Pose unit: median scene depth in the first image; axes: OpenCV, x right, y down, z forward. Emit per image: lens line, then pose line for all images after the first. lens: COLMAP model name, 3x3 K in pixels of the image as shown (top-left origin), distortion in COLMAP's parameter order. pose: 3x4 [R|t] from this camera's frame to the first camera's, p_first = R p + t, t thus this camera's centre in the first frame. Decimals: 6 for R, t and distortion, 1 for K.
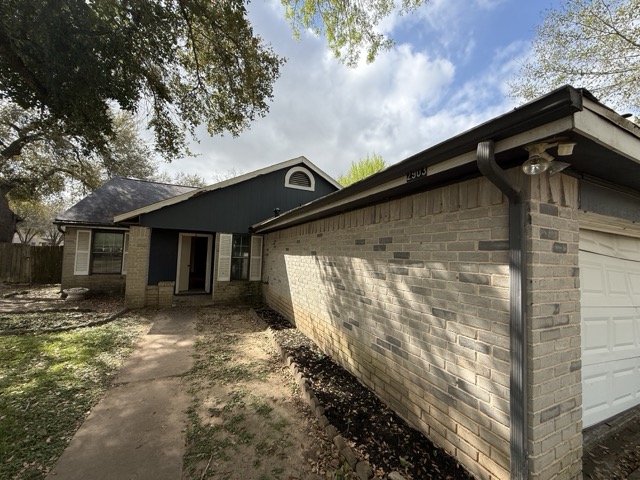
lens RADIAL K [[256.1, 0, 323.0], [0, 256.1, 240.0], [0, 0, 1]] dist [0.004210, -0.000876]
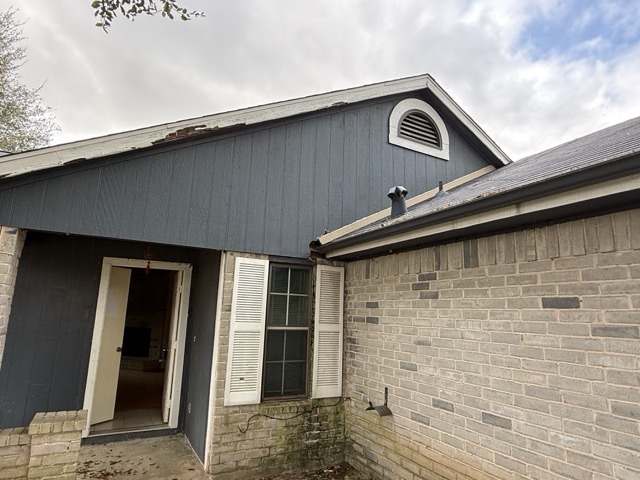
lens RADIAL K [[391.6, 0, 322.7], [0, 391.6, 241.5], [0, 0, 1]] dist [0.003127, -0.004335]
pose [[0.998063, 0.012135, 0.061024, -0.297882], [-0.004302, 0.991909, -0.126880, 0.019214], [-0.062070, 0.126372, 0.990039, 0.450502]]
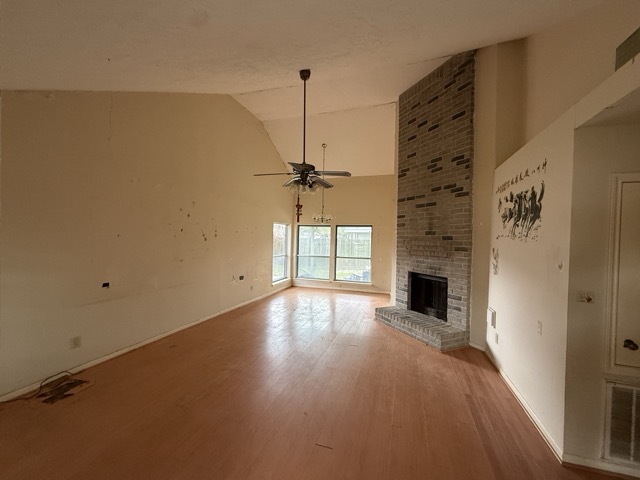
lens RADIAL K [[256.1, 0, 321.1], [0, 256.1, 239.6], [0, 0, 1]] dist [0.004210, -0.000876]
pose [[0.731681, -0.010564, -0.681566, -0.559890], [0.036779, 0.999035, 0.023998, 0.034877], [0.680654, -0.042626, 0.731363, 1.114467]]
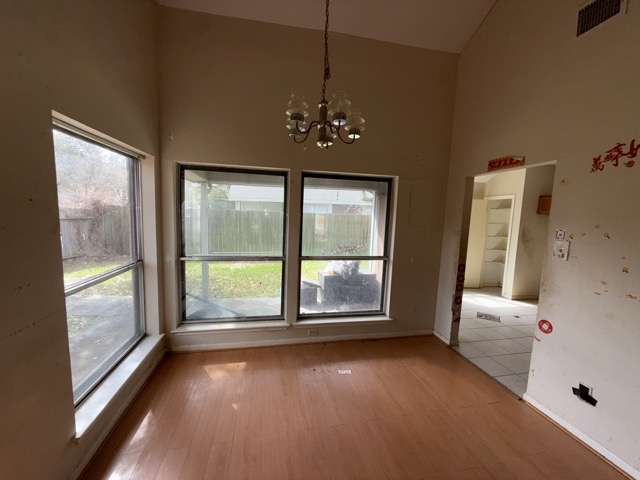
lens RADIAL K [[256.1, 0, 319.6], [0, 256.1, 240.7], [0, 0, 1]] dist [0.004210, -0.000876]
pose [[0.972126, 0.027648, -0.232823, -1.040427], [0.007568, 0.988805, 0.149020, 0.045402], [0.234337, -0.146628, 0.961034, 1.493689]]
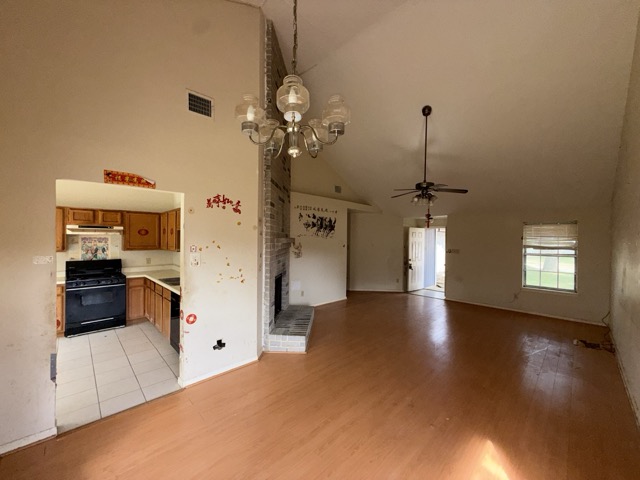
lens RADIAL K [[256.1, 0, 317.7], [0, 256.1, 240.5], [0, 0, 1]] dist [0.004210, -0.000876]
pose [[-0.322740, -0.036863, 0.945770, -1.220509], [-0.073602, 0.997193, 0.013751, 0.049698], [-0.943622, -0.065173, -0.324547, 1.708262]]
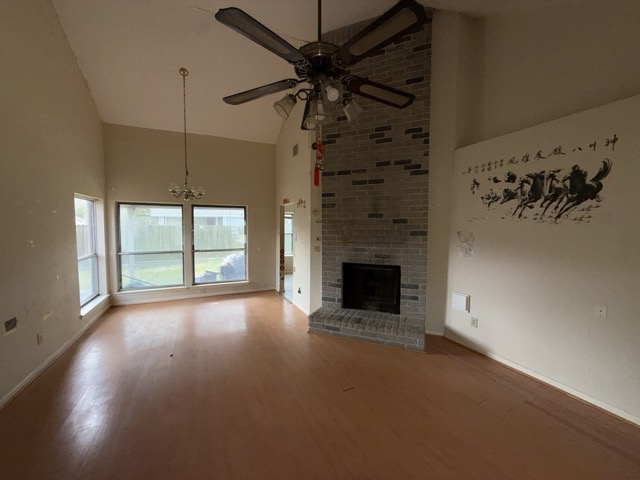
lens RADIAL K [[256.1, 0, 316.3], [0, 256.1, 239.8], [0, 0, 1]] dist [0.004210, -0.000876]
pose [[0.999562, -0.026650, -0.012874, -0.834117], [0.027894, 0.993675, 0.108776, 0.033079], [0.009893, -0.109087, 0.993983, 1.195922]]
